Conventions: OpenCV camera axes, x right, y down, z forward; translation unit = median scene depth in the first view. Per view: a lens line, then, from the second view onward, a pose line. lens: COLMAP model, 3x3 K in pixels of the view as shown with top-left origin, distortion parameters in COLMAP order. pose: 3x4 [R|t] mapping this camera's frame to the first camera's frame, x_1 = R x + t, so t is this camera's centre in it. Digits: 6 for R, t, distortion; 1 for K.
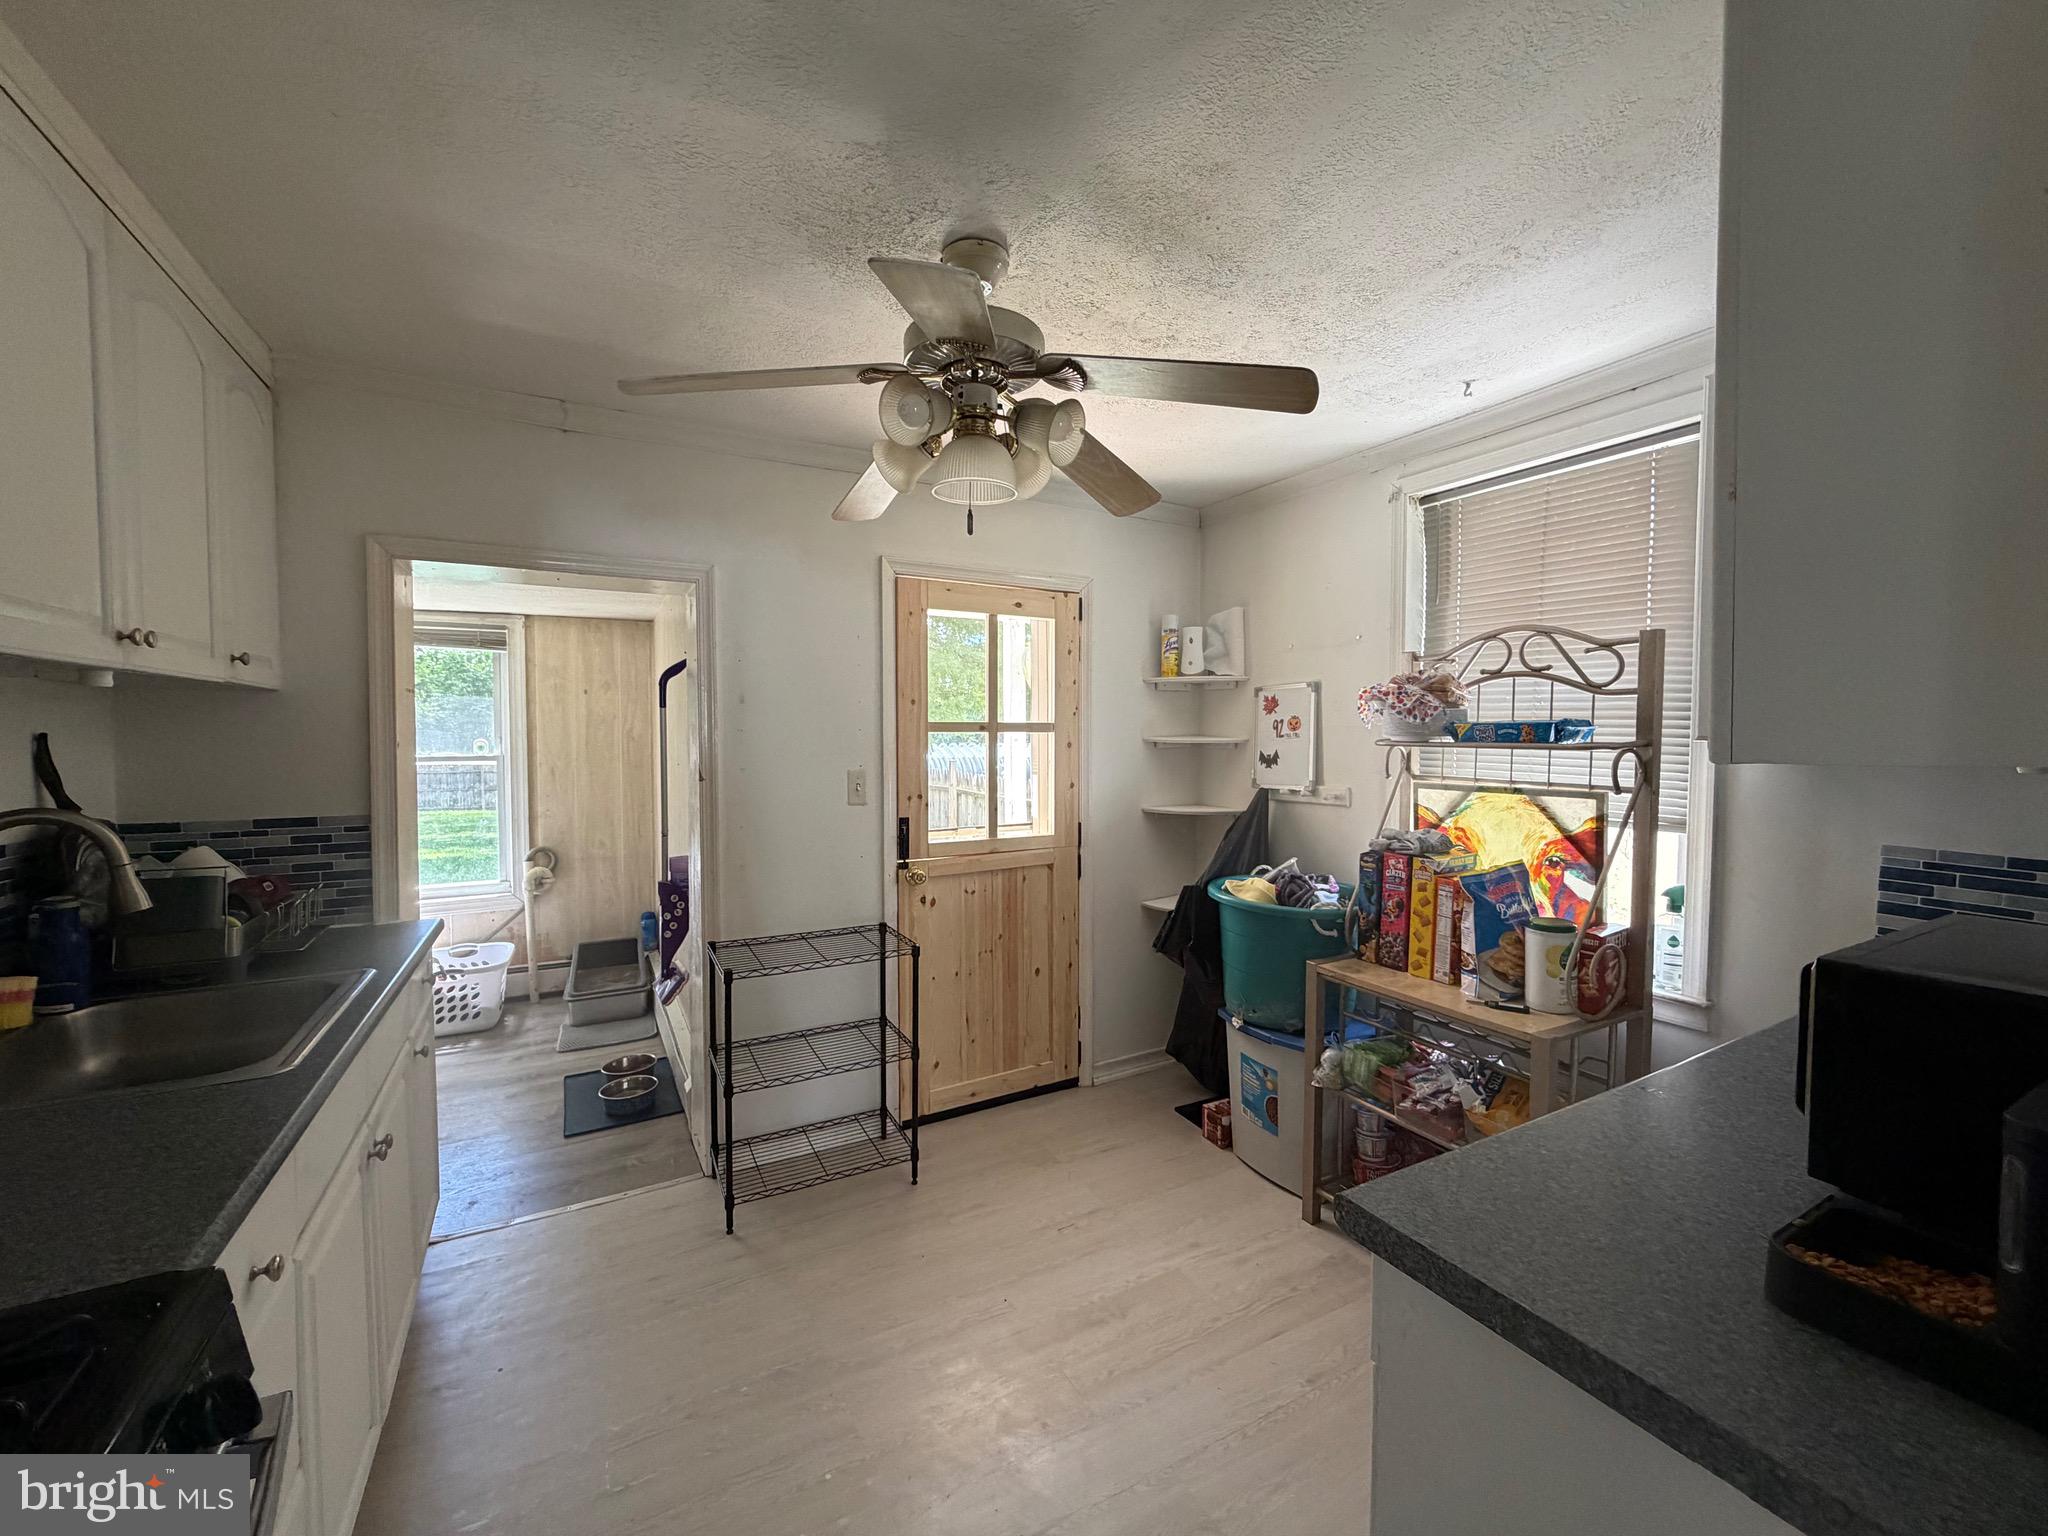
lens RADIAL K [[816.5, 0, 1013.3], [0, 816.5, 766.7], [0, 0, 1]] dist [-0.000604, -0.000054]
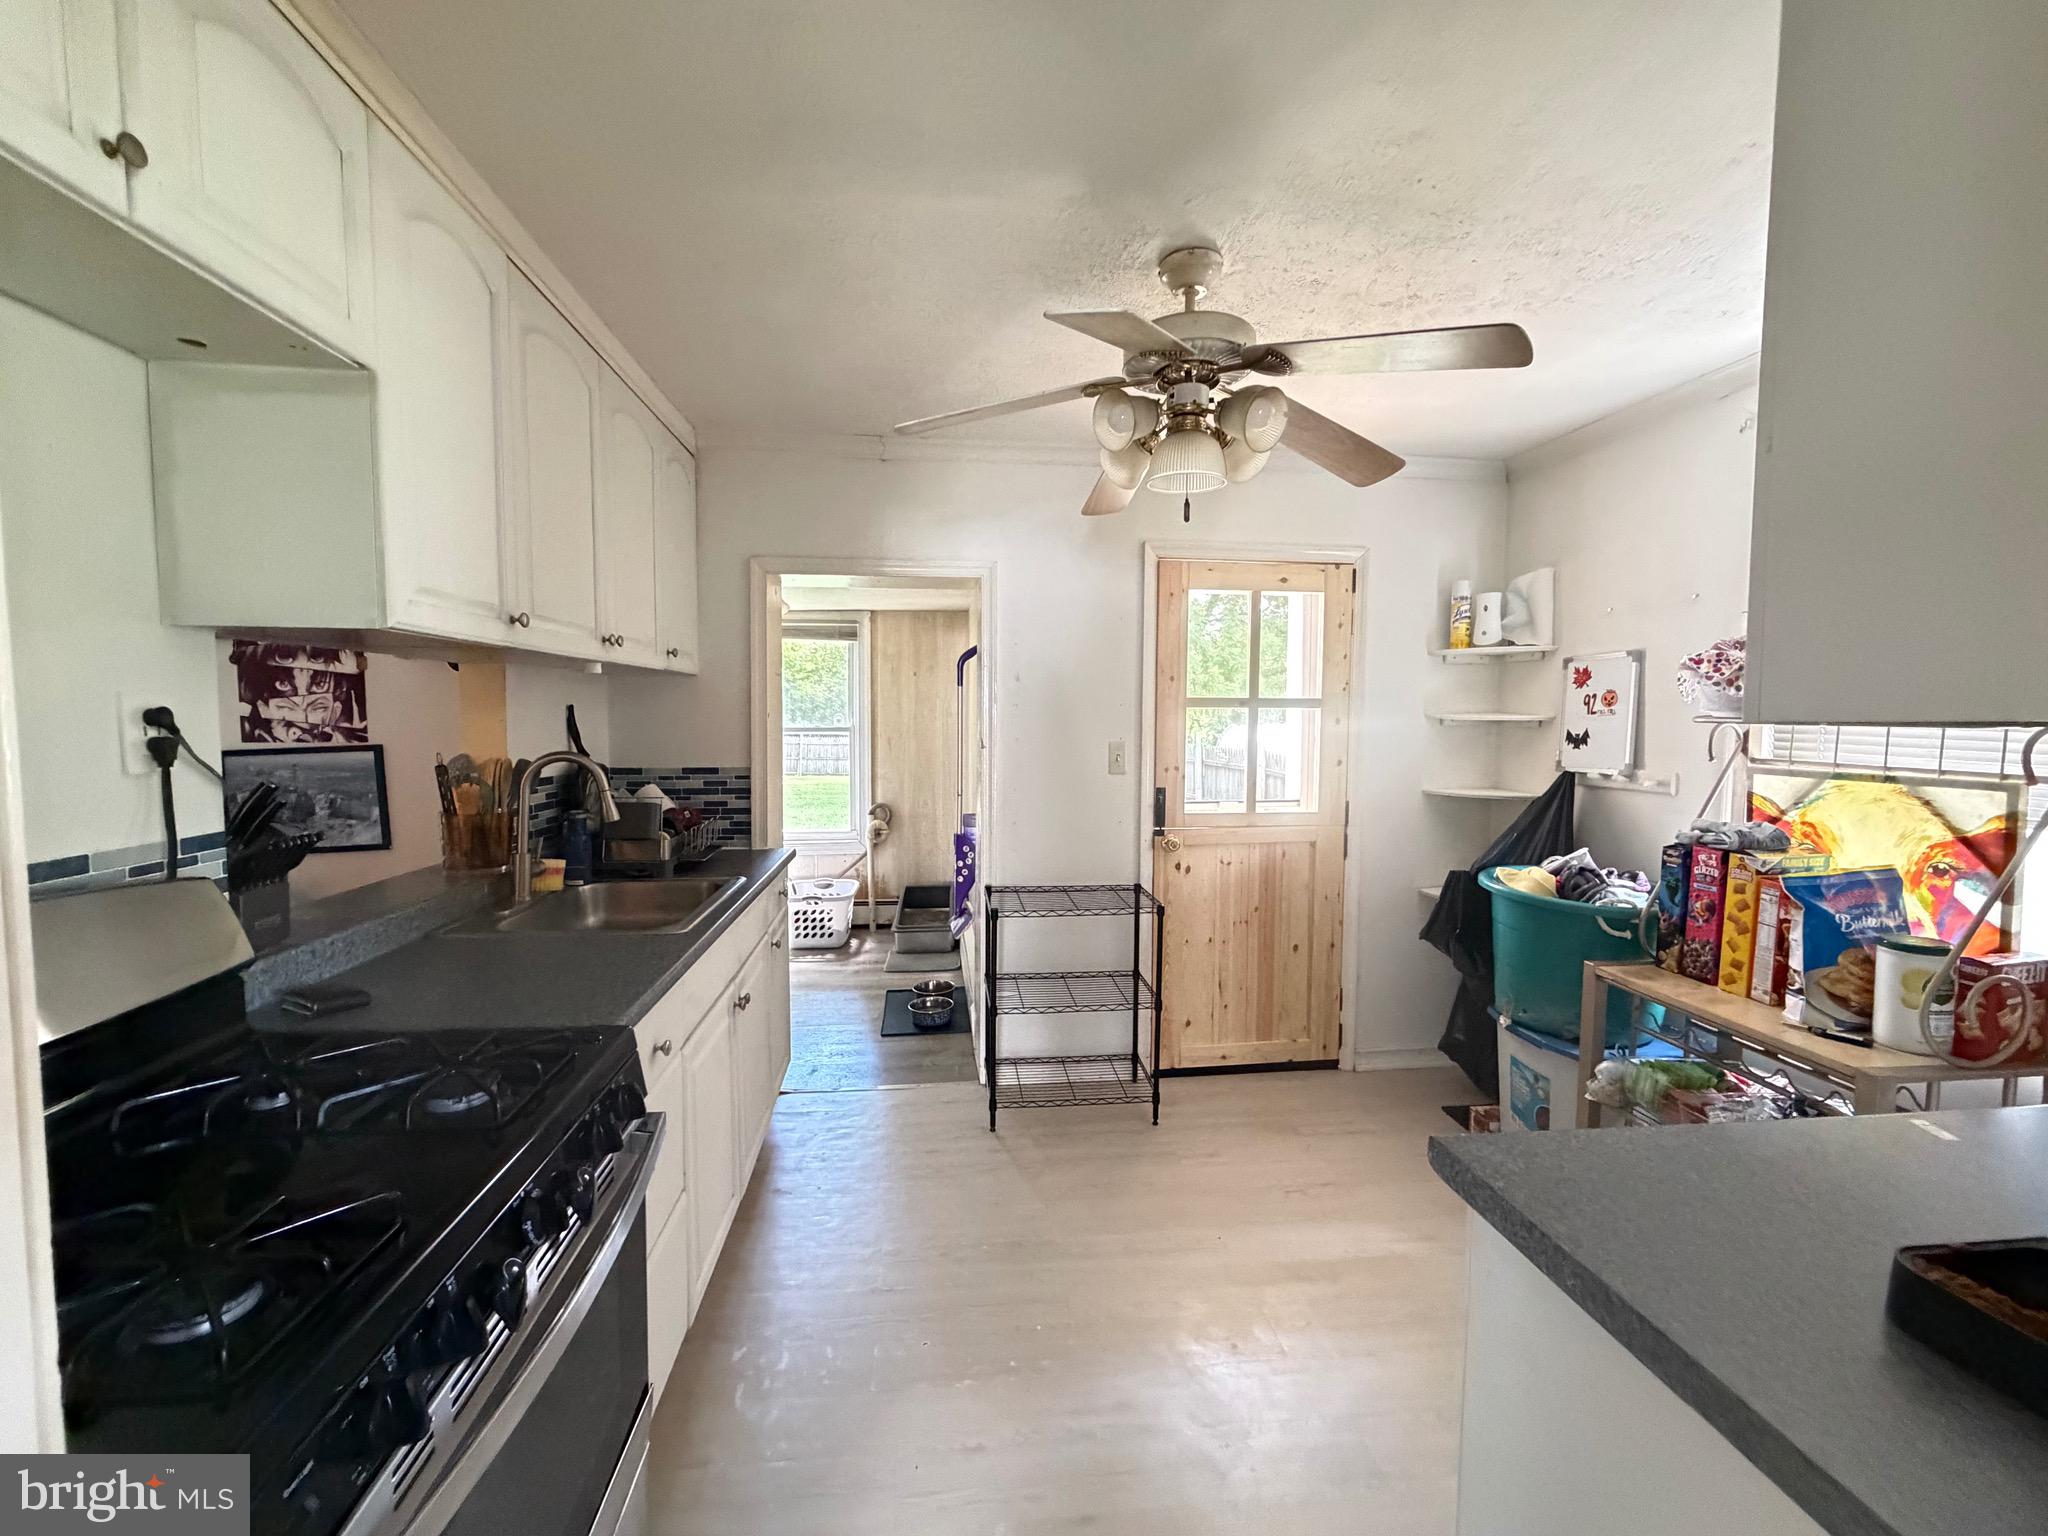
lens RADIAL K [[816.5, 0, 1013.3], [0, 816.5, 766.7], [0, 0, 1]] dist [-0.000604, -0.000054]
pose [[0.924099, 0.029118, -0.381043, 0.094043], [-0.019825, 0.999403, 0.028293, 0.008801], [0.381640, -0.018592, 0.924124, -0.057459]]
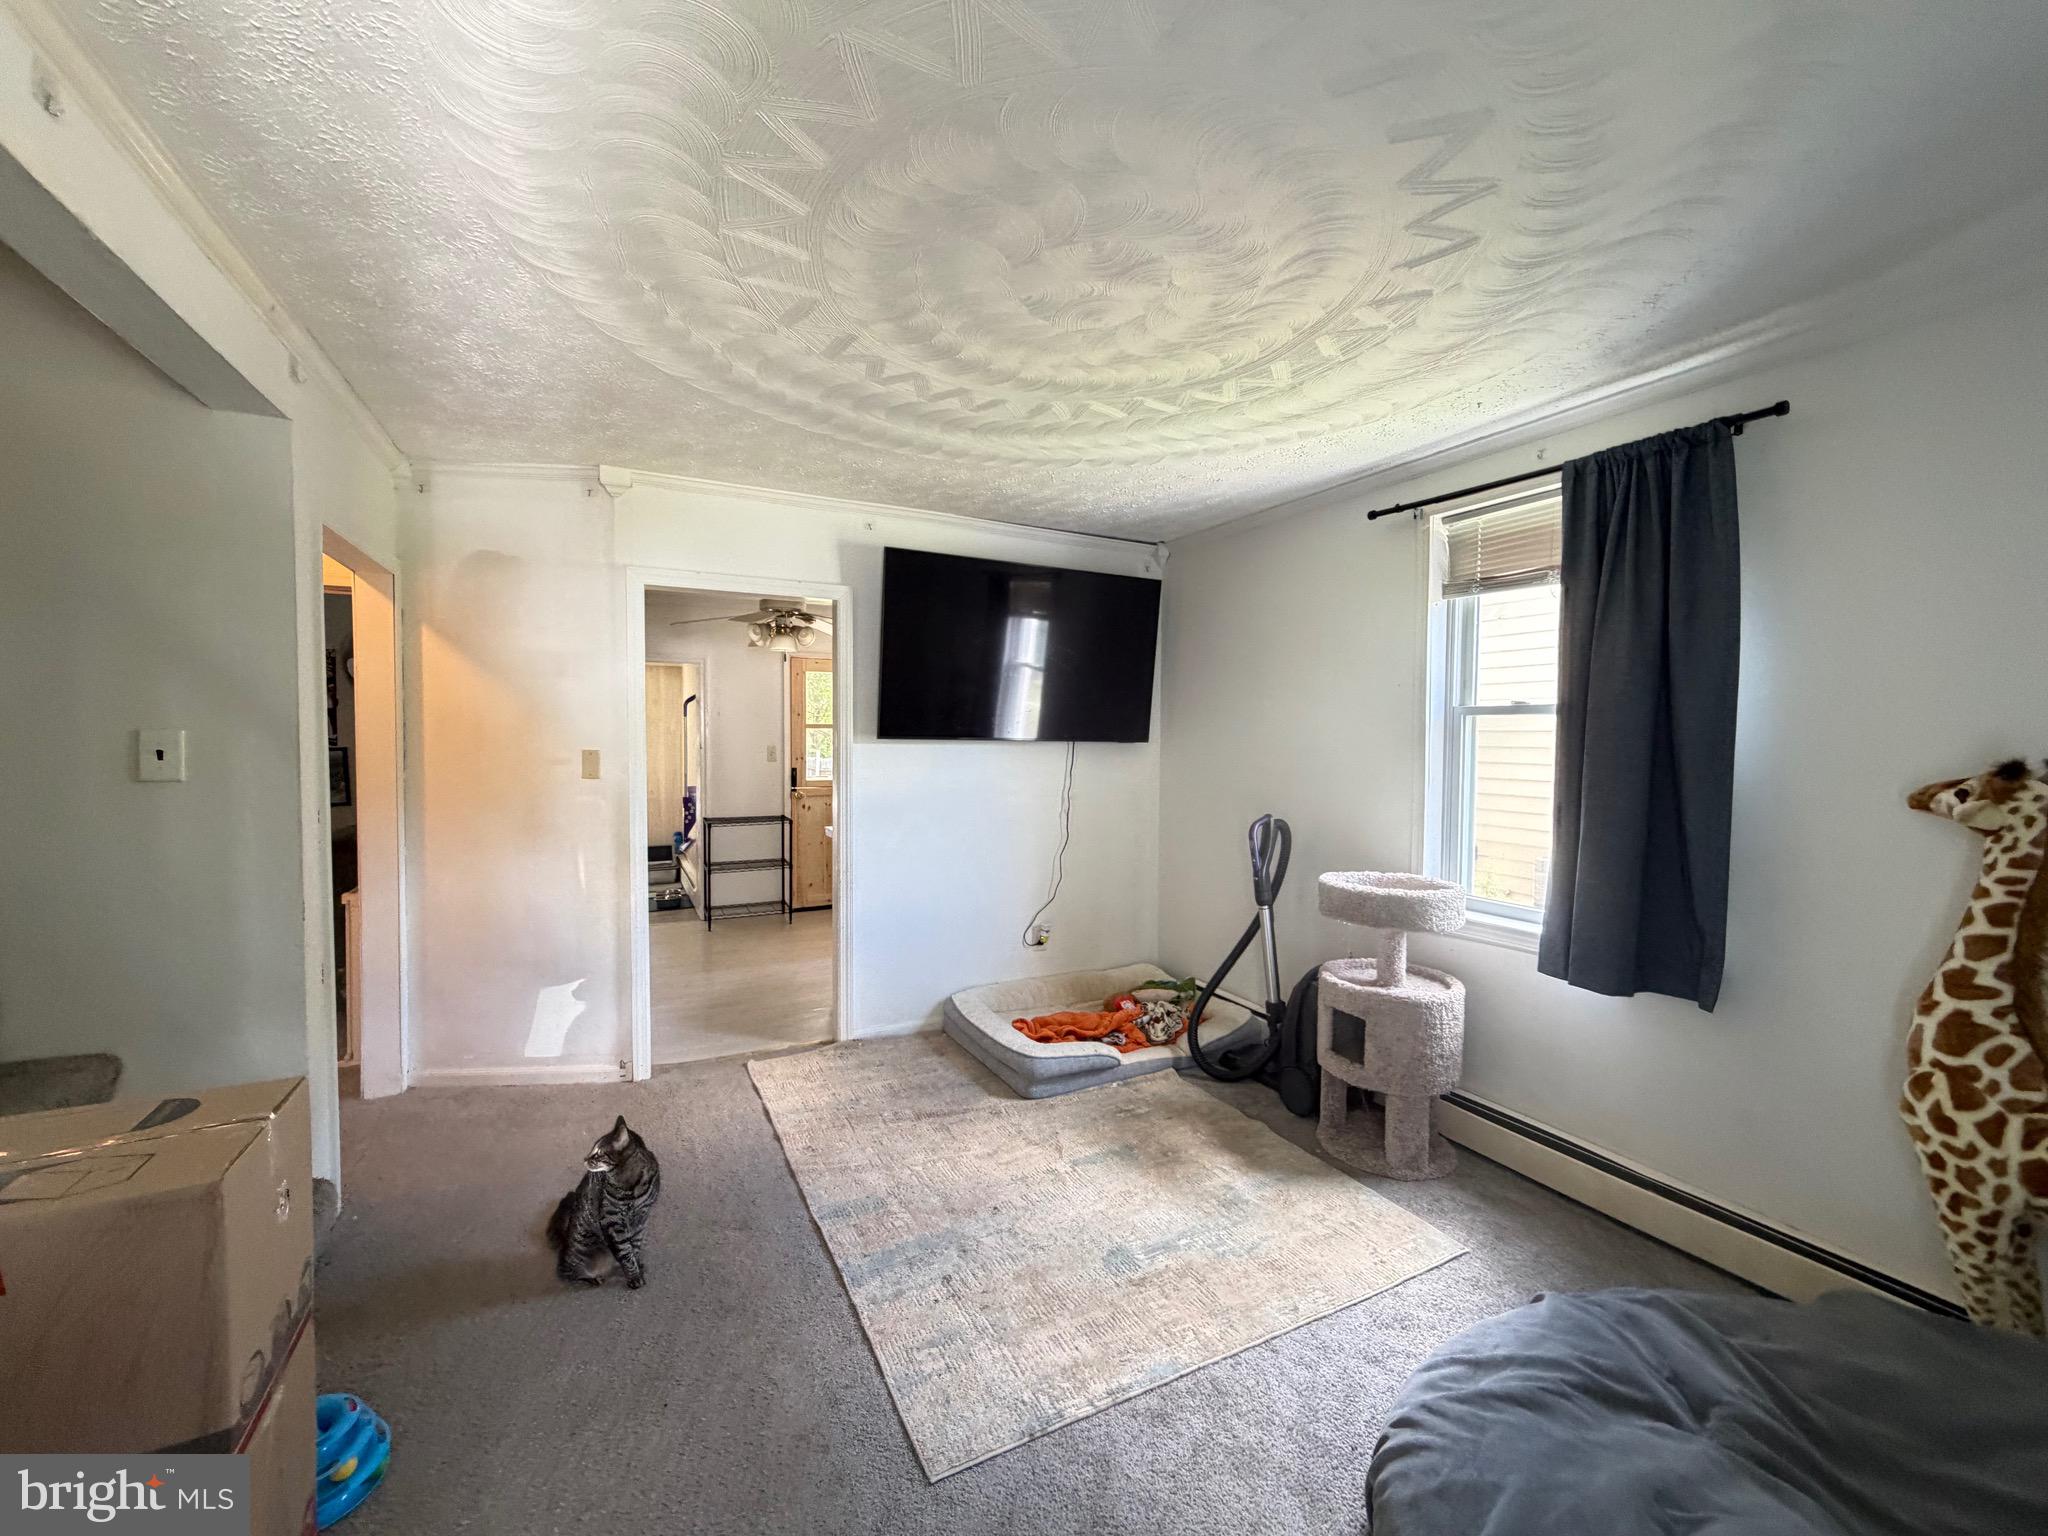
lens RADIAL K [[816.5, 0, 1013.3], [0, 816.5, 766.7], [0, 0, 1]] dist [-0.000604, -0.000054]
pose [[0.999465, 0.007999, -0.031721, 0.522747], [-0.008031, 0.999967, -0.000863, 0.057447], [0.031713, 0.001117, 0.999496, -1.162935]]
